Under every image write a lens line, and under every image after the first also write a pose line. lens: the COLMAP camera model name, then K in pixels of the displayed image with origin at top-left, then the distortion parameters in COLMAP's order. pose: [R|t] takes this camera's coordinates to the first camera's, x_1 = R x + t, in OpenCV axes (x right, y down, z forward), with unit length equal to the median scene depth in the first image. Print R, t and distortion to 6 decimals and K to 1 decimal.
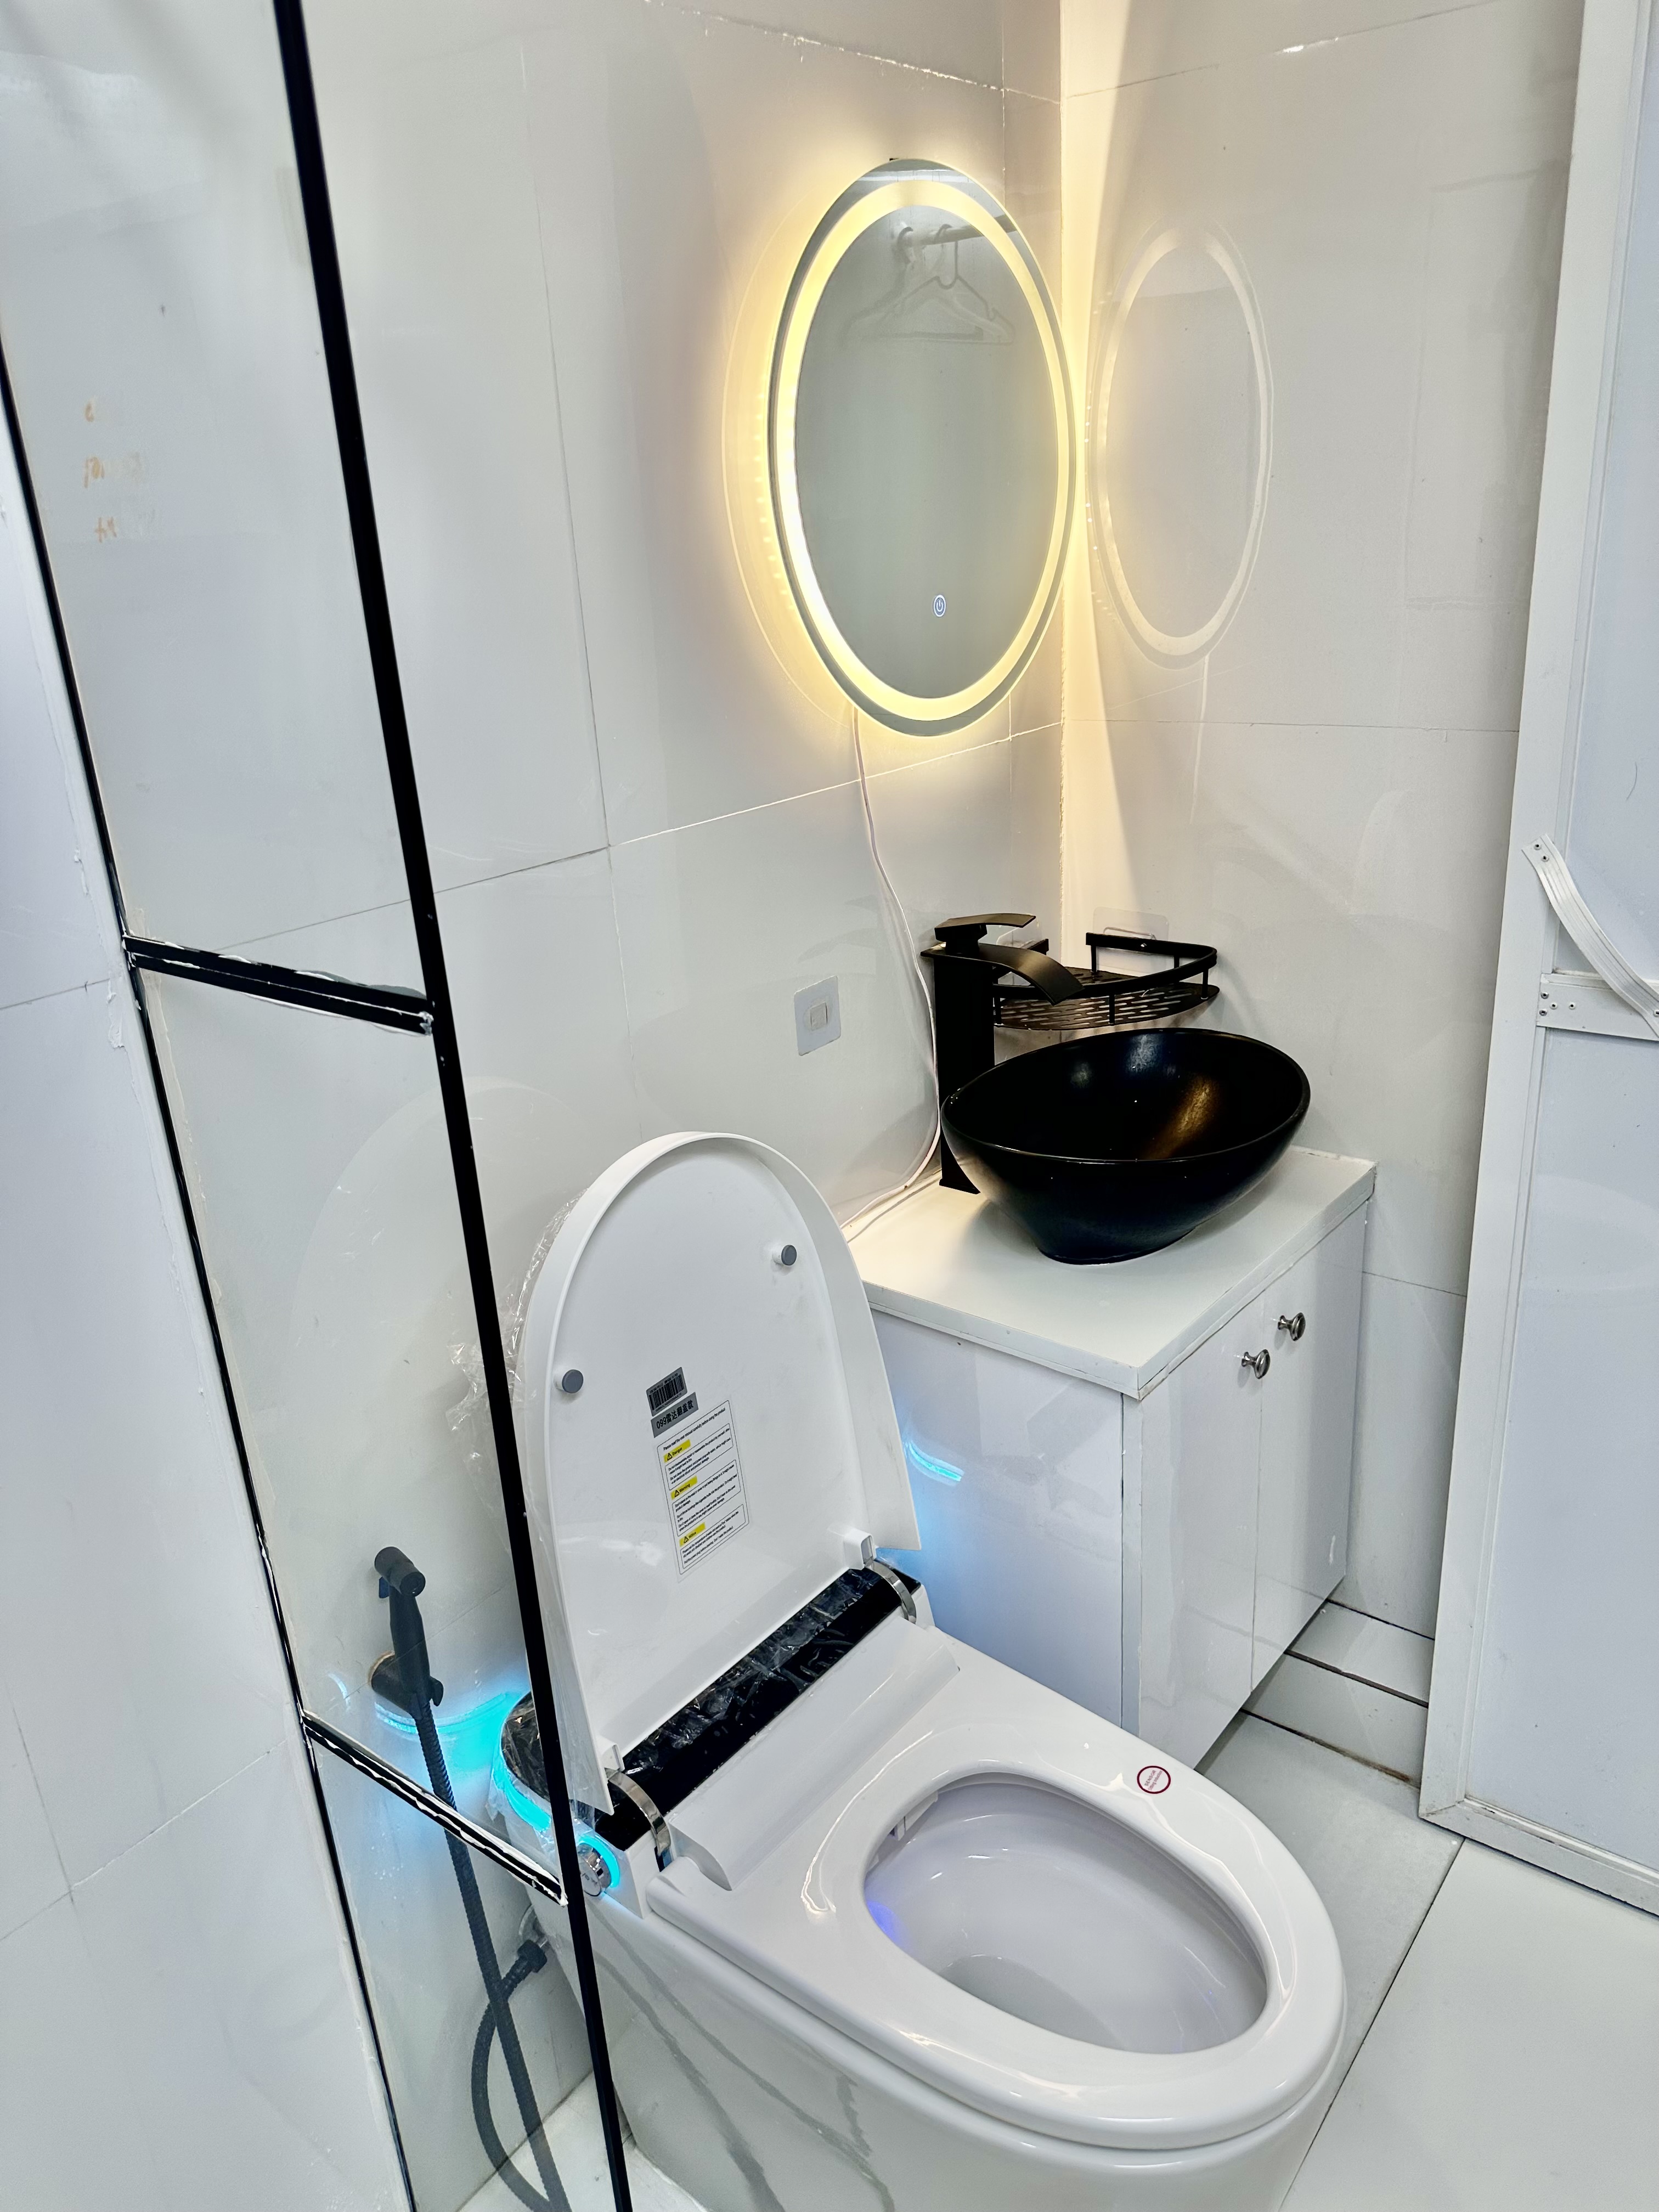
lens RADIAL K [[1622.0, 0, 829.5], [0, 1622.0, 1106.0], [0, 0, 1]] dist [0.131060, -0.153159]
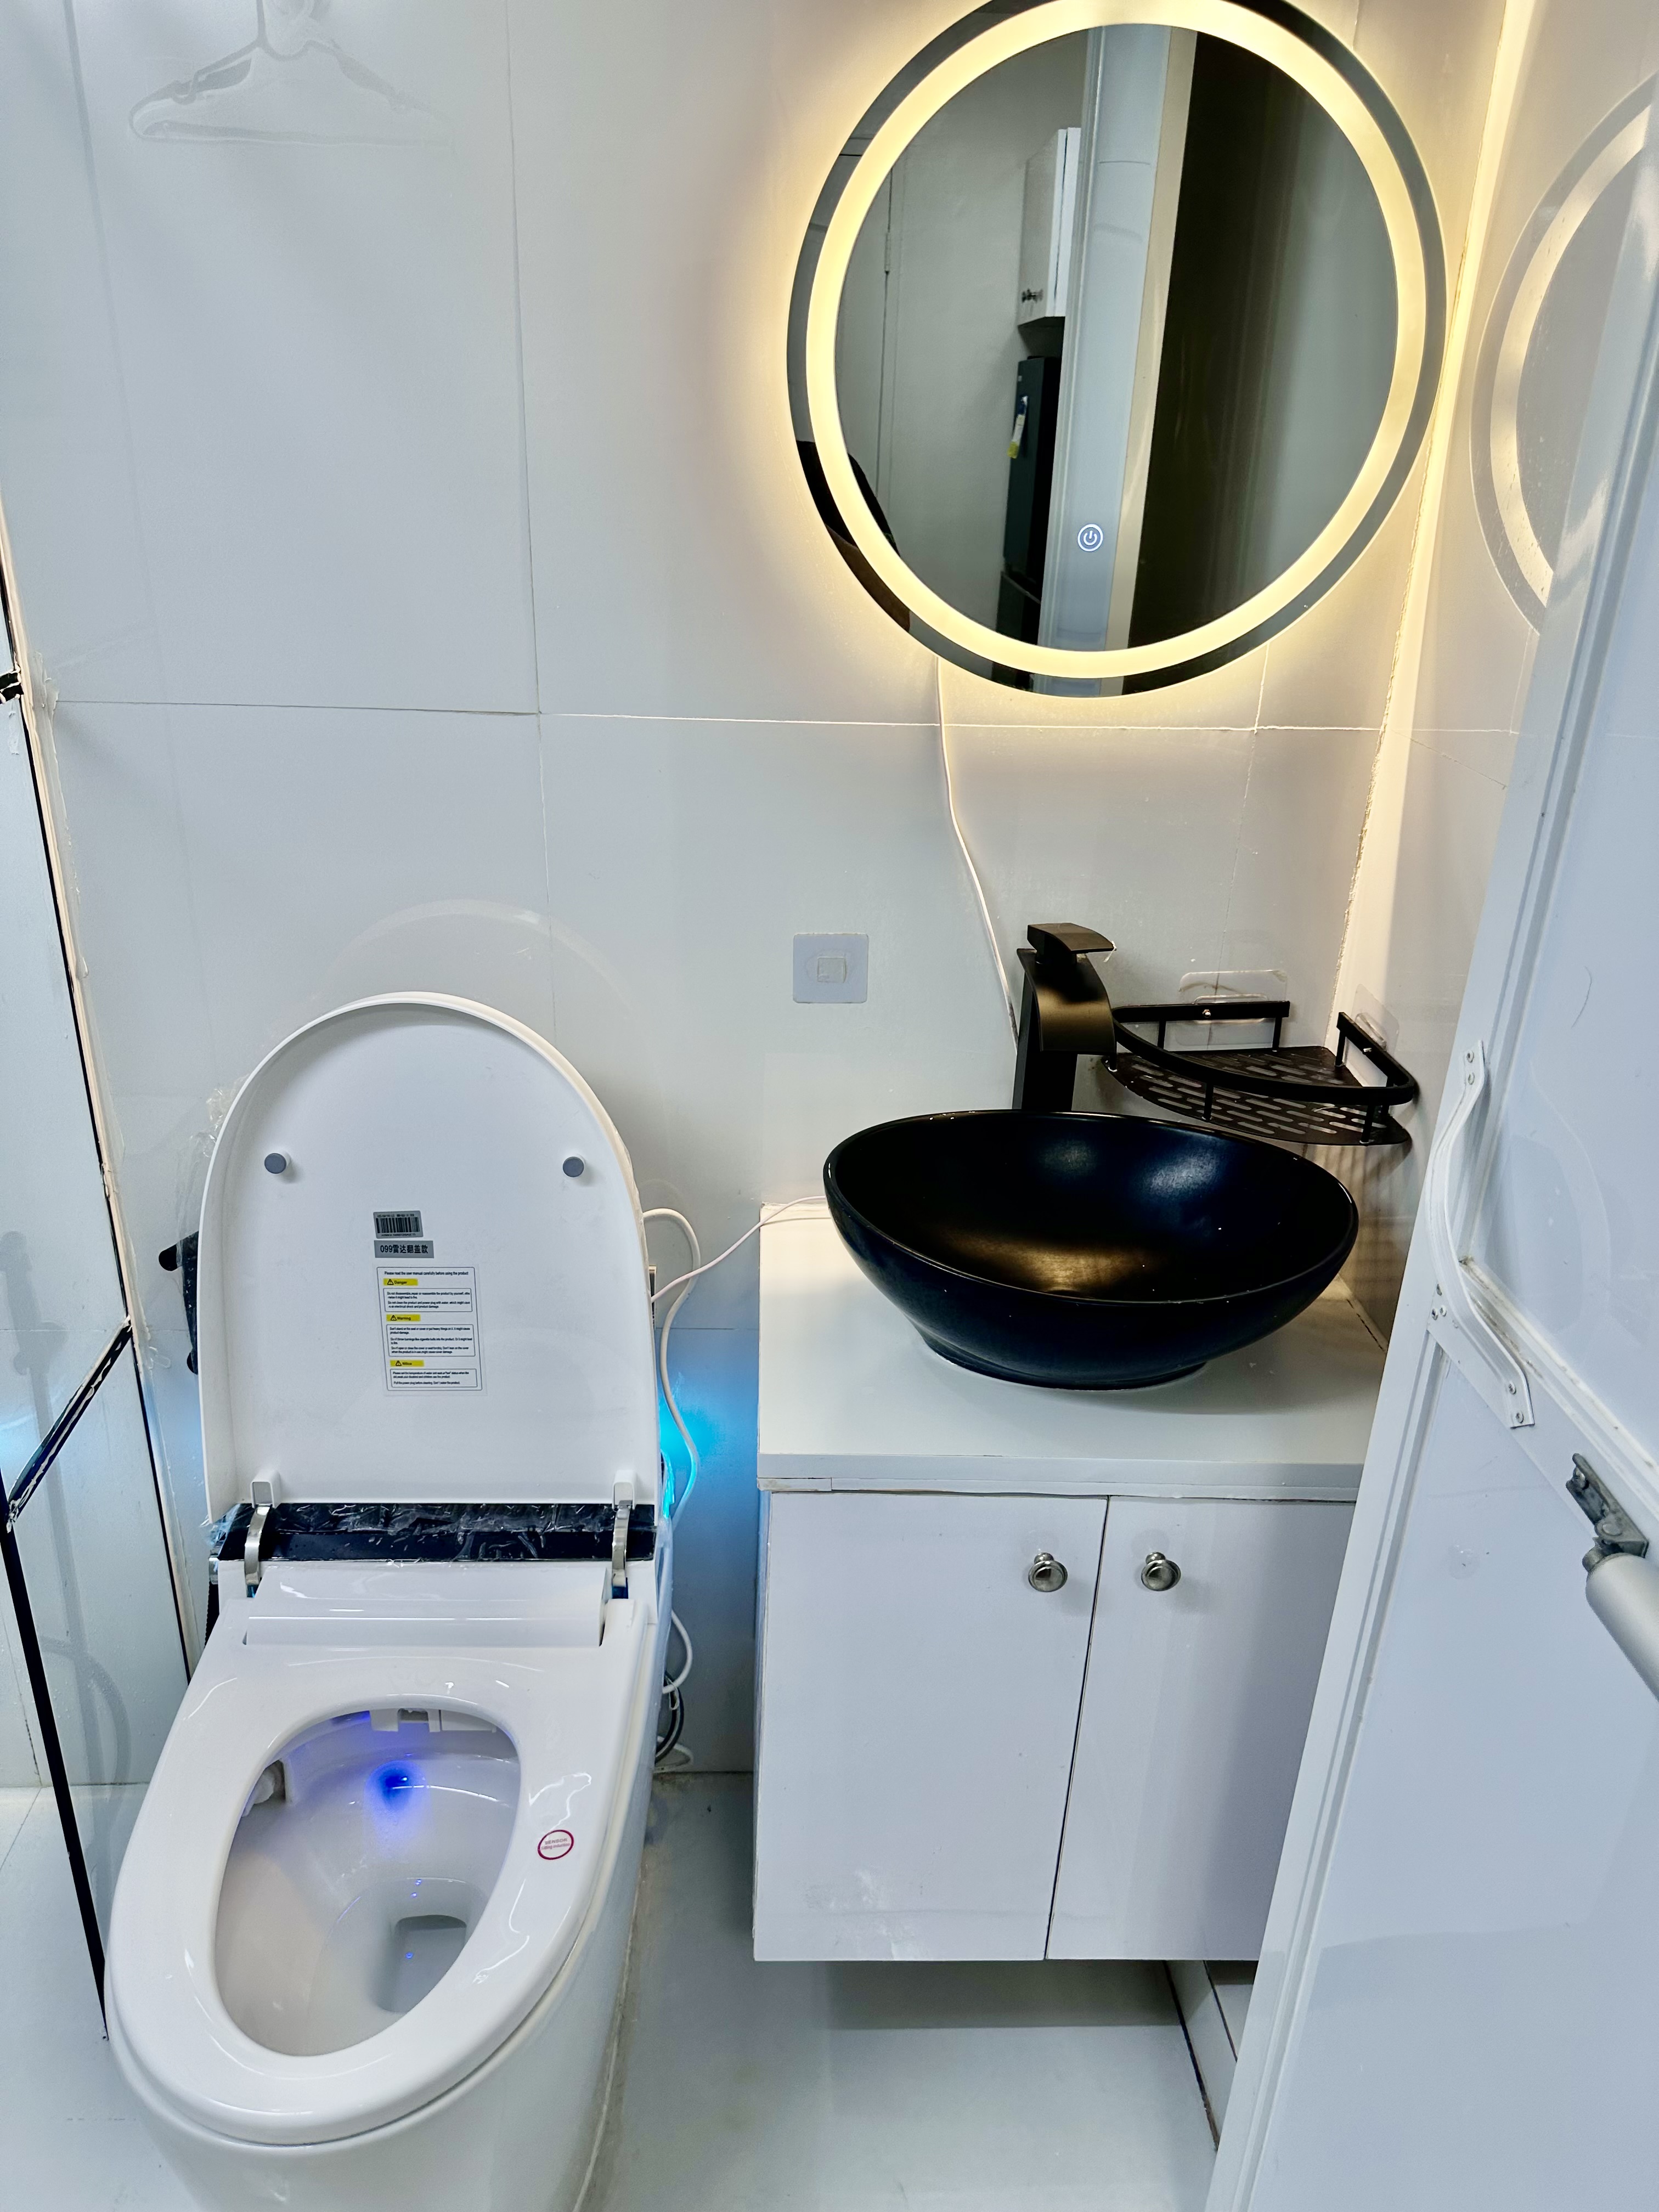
lens RADIAL K [[1622.0, 0, 829.5], [0, 1622.0, 1106.0], [0, 0, 1]] dist [0.131060, -0.153159]
pose [[0.642124, 0.376825, -0.667592, 0.713647], [-0.329694, 0.921944, 0.203278, -0.191588], [0.692083, 0.089571, 0.716239, 0.400070]]
